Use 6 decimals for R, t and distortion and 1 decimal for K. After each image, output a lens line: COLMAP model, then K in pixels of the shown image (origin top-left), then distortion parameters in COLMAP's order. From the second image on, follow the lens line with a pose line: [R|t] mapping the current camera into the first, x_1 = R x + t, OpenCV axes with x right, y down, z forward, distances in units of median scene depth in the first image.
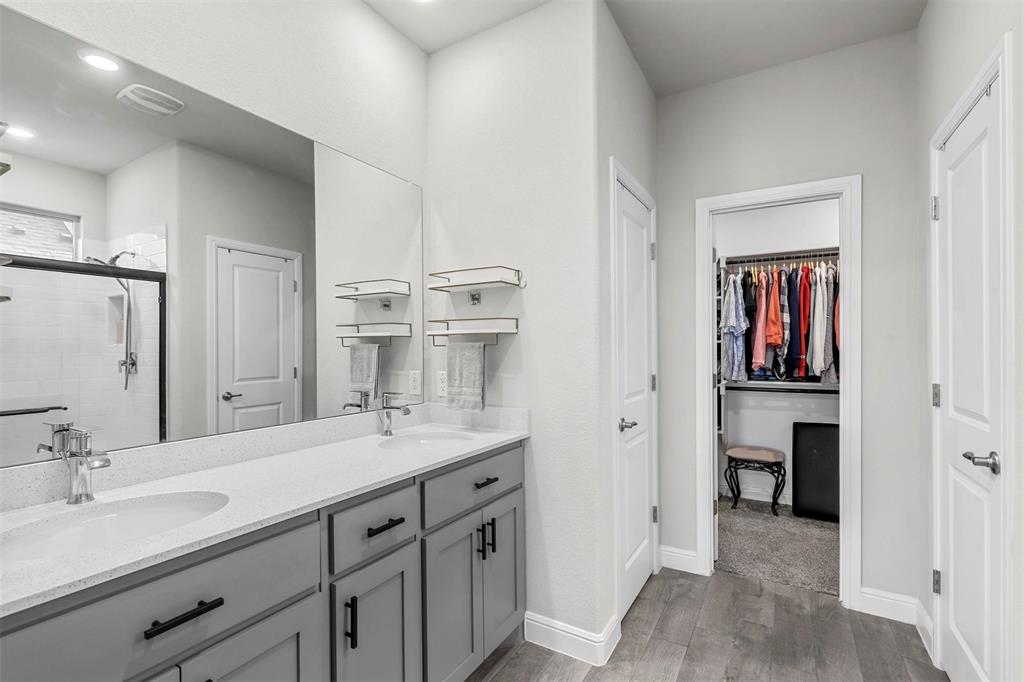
lens RADIAL K [[466.8, 0, 506.3], [0, 466.8, 347.0], [0, 0, 1]] dist [-0.000599, -0.000068]
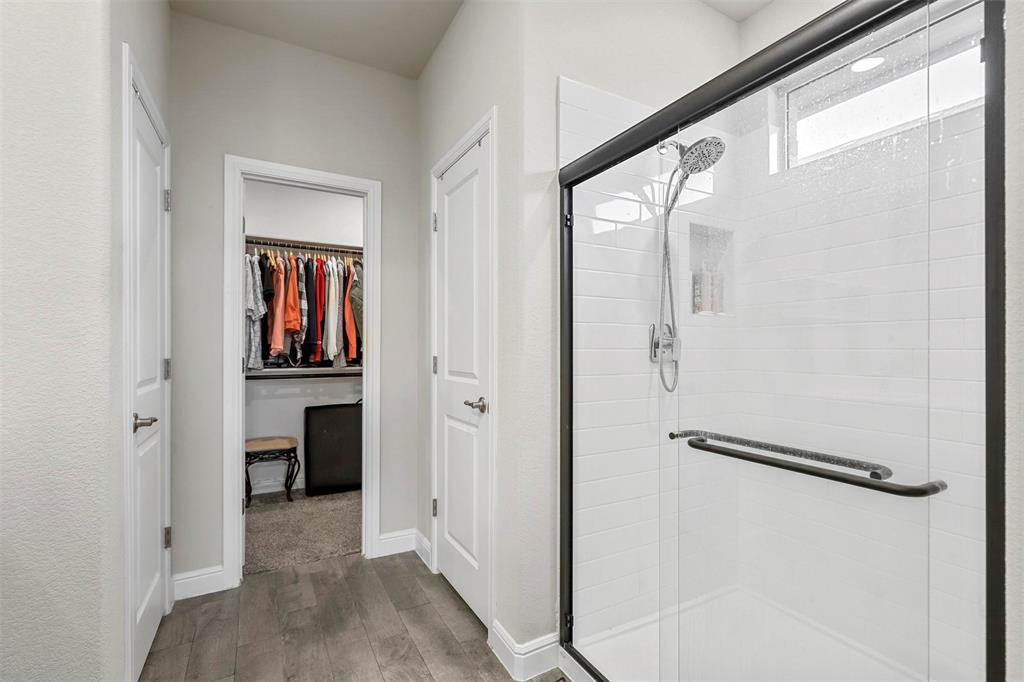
lens RADIAL K [[466.8, 0, 514.5], [0, 466.8, 347.0], [0, 0, 1]] dist [-0.000599, -0.000068]
pose [[0.496454, 0.007582, 0.868030, -0.076828], [-0.004781, 0.999971, -0.006000, 0.044272], [-0.868050, -0.001171, 0.496476, 0.116239]]
